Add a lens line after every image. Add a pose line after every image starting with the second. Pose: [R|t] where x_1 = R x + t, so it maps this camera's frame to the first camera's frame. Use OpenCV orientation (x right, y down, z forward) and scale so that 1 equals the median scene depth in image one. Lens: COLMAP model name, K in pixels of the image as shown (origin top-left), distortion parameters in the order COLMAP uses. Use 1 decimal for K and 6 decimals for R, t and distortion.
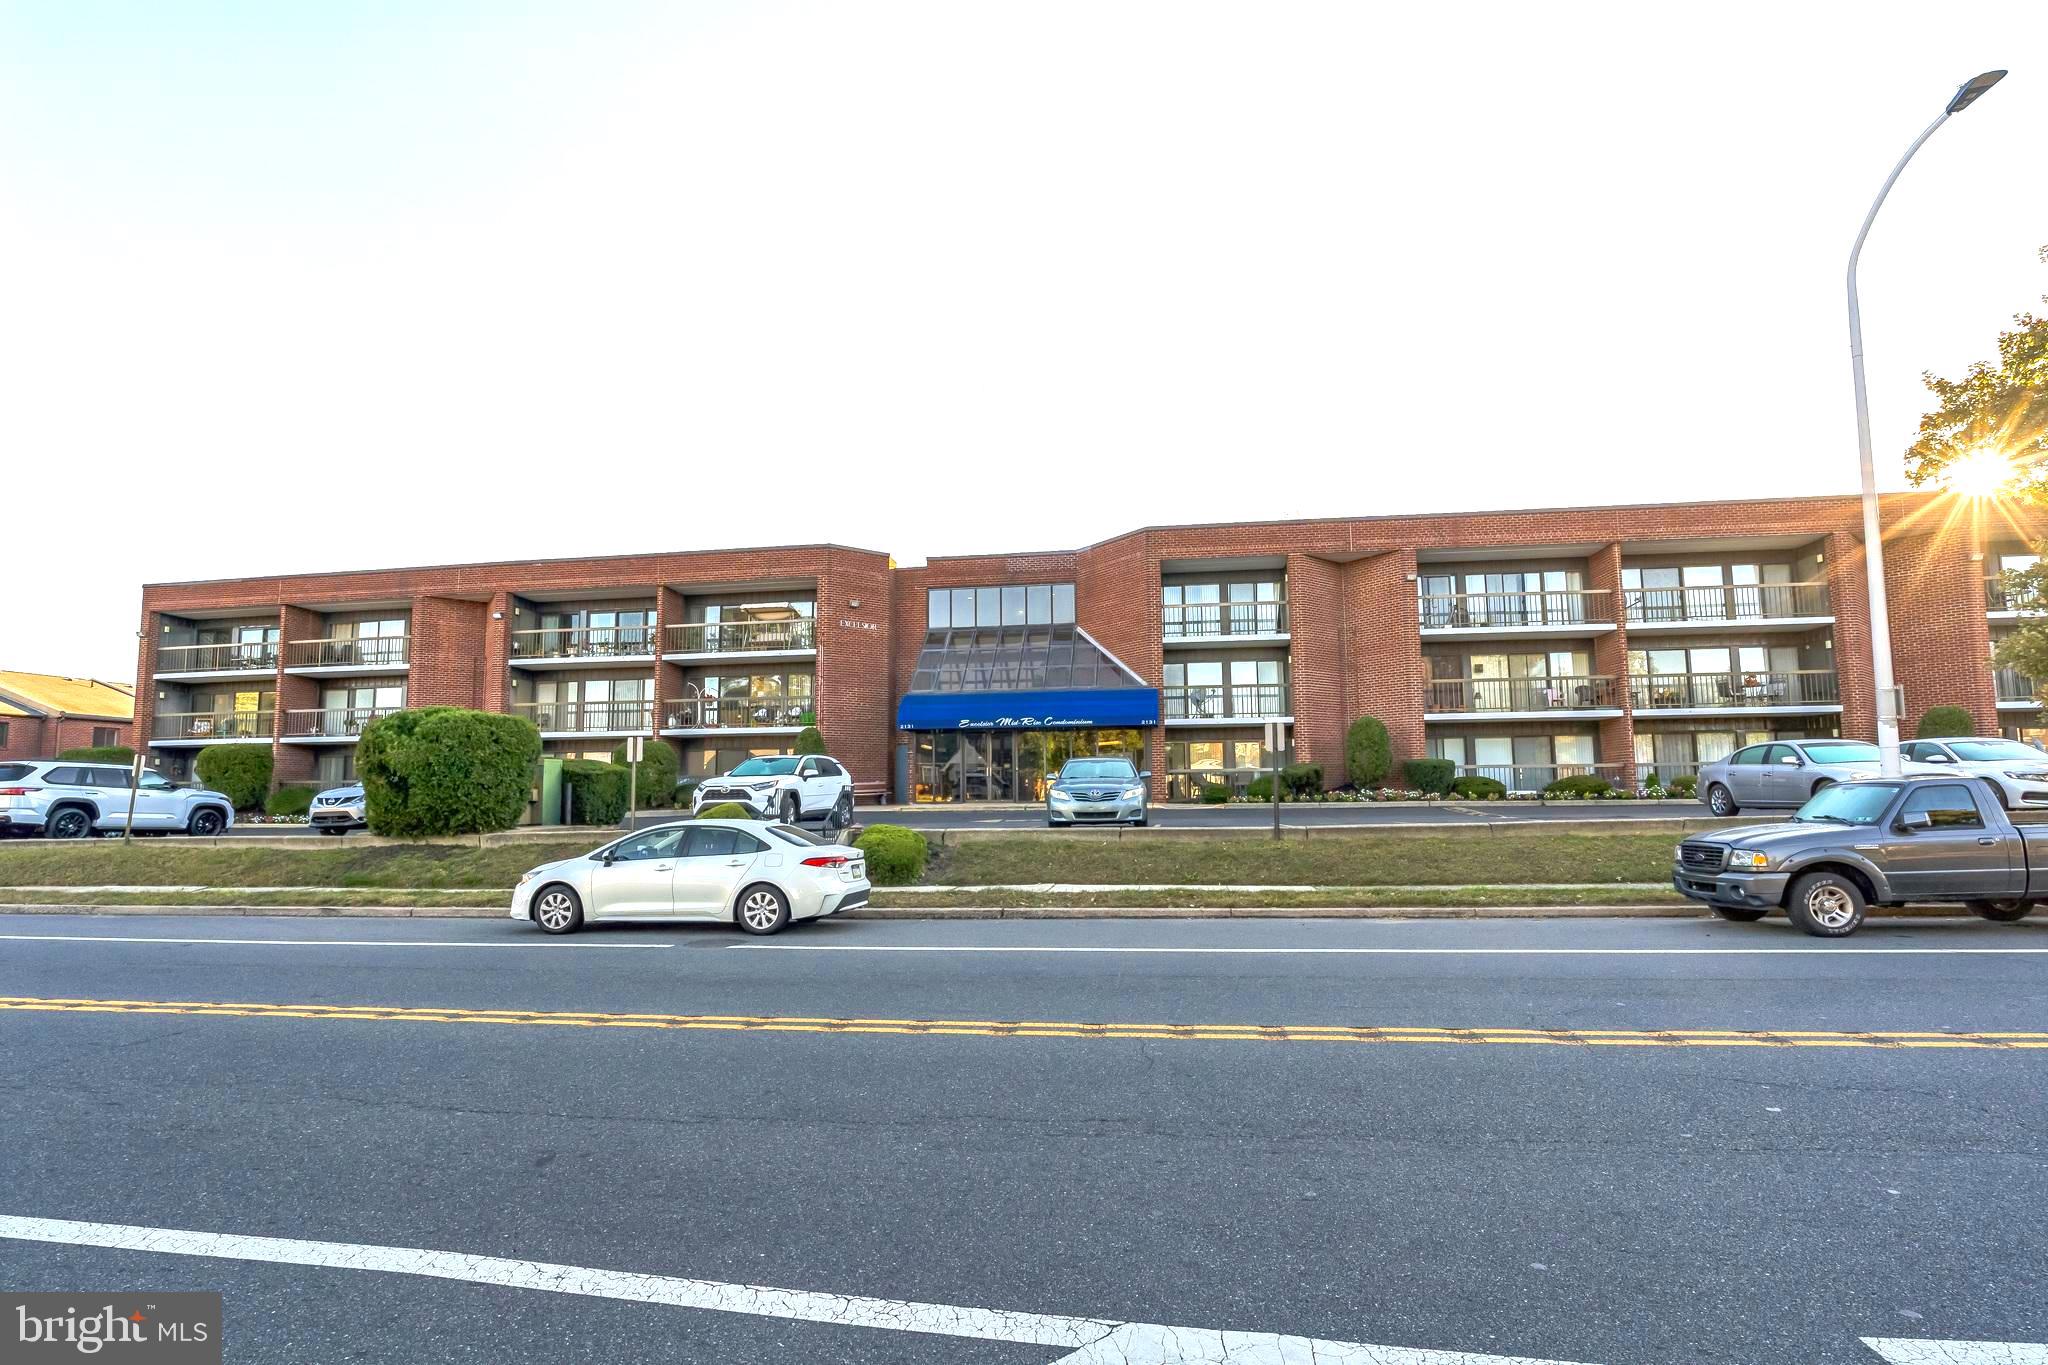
lens RADIAL K [[915.0, 0, 1014.1], [0, 915.0, 675.8], [0, 0, 1]] dist [-0.018431, 0.000586]
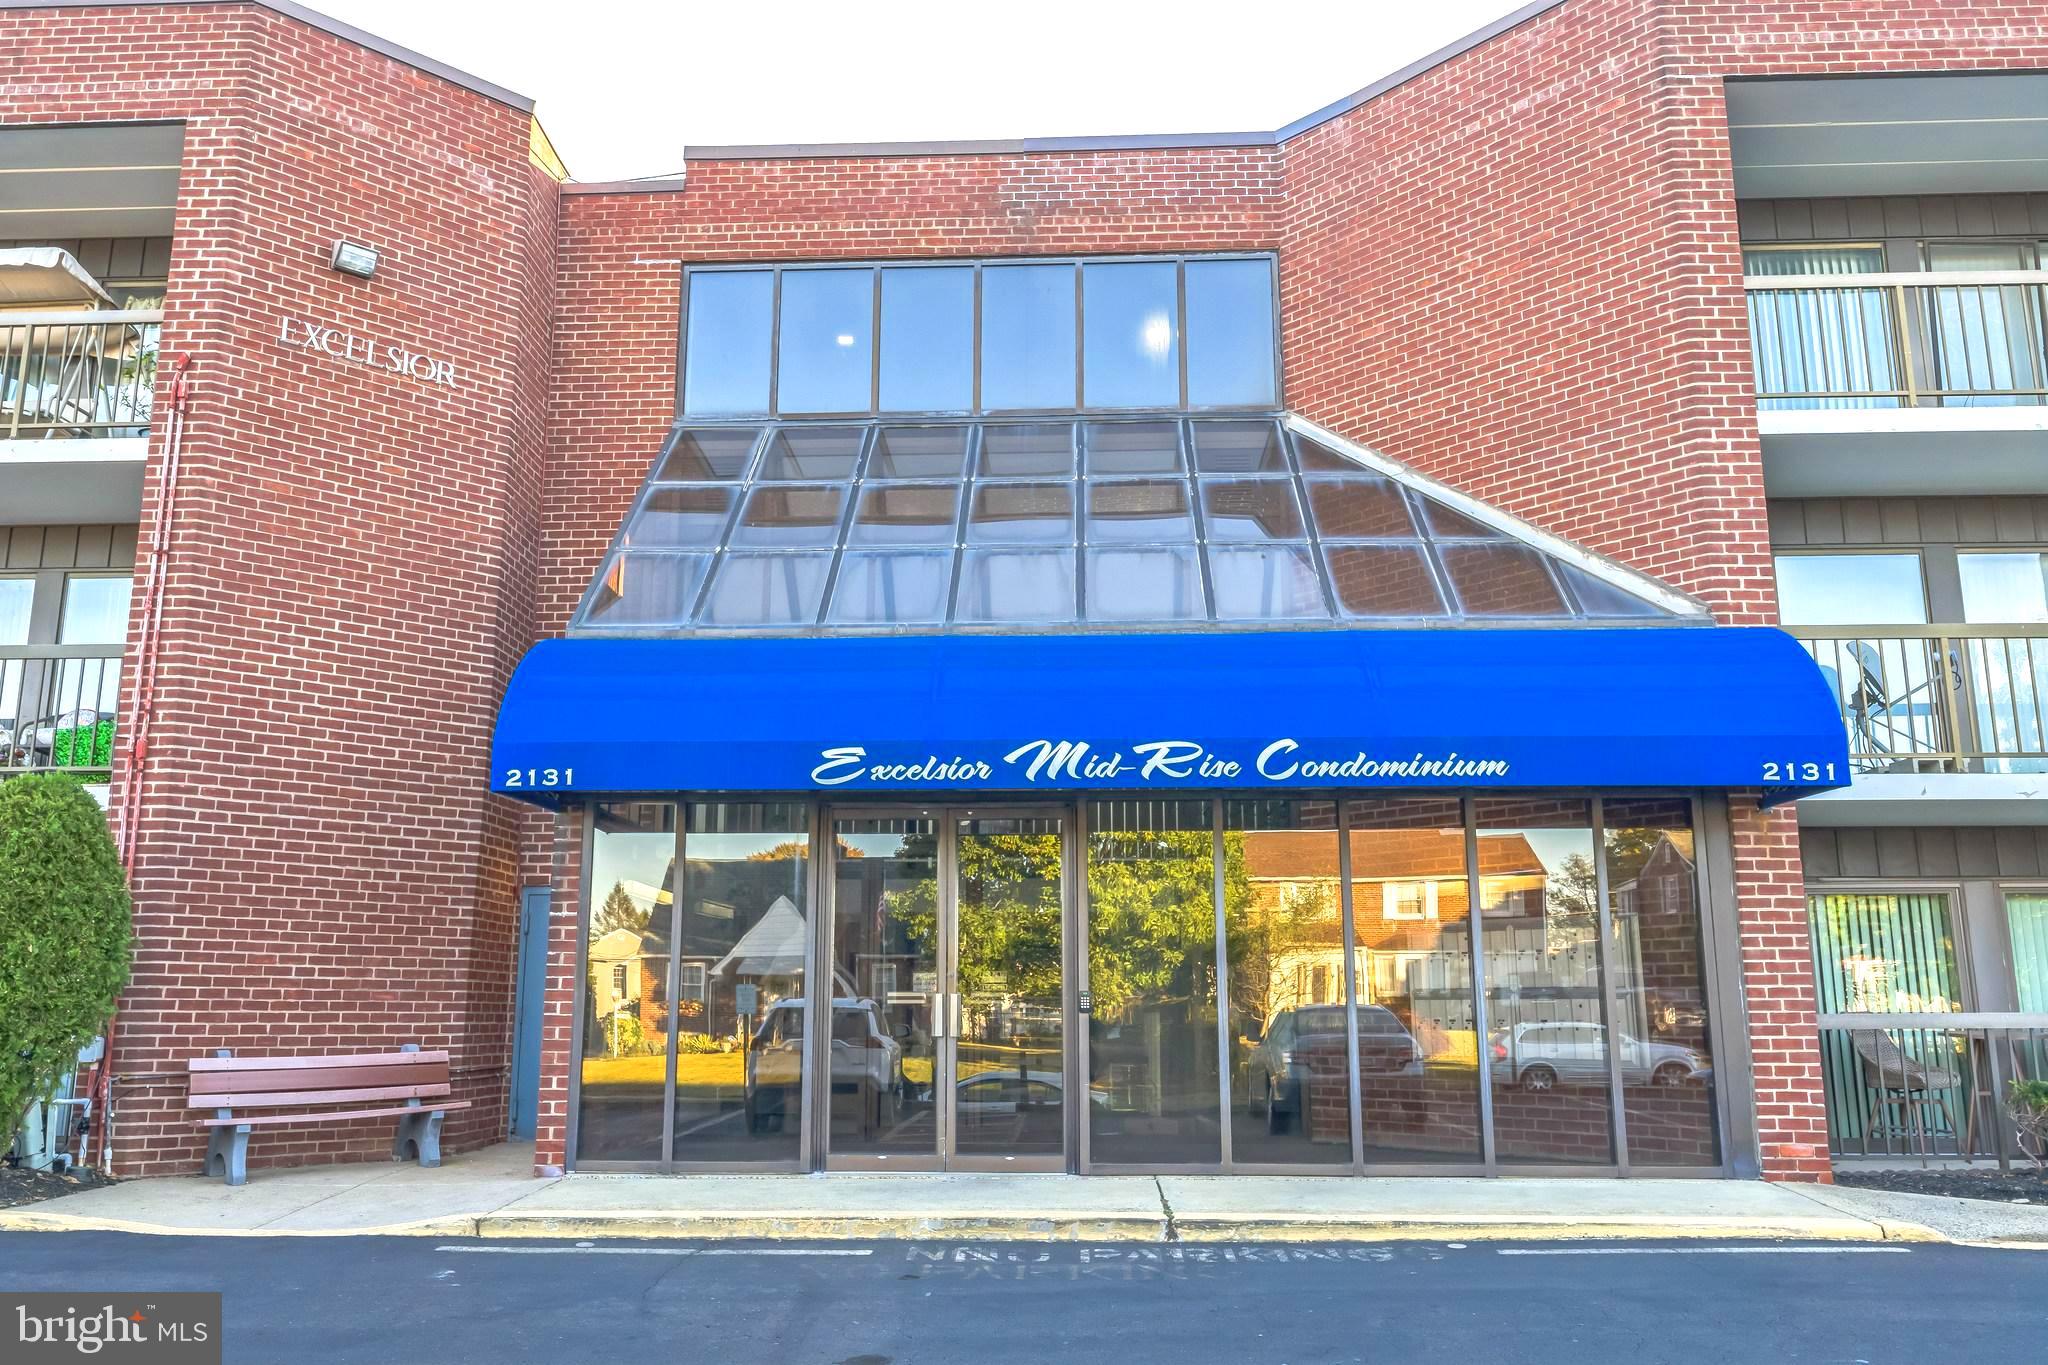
lens RADIAL K [[1605.6, 0, 1024.0], [0, 1605.6, 682.5], [0, 0, 1]] dist [-0.009223, -0.002849]
pose [[0.993465, 0.028550, 0.110507, -0.048961], [-0.018525, 0.995706, -0.090699, 0.058220], [-0.112622, 0.088059, 0.989728, 0.580034]]
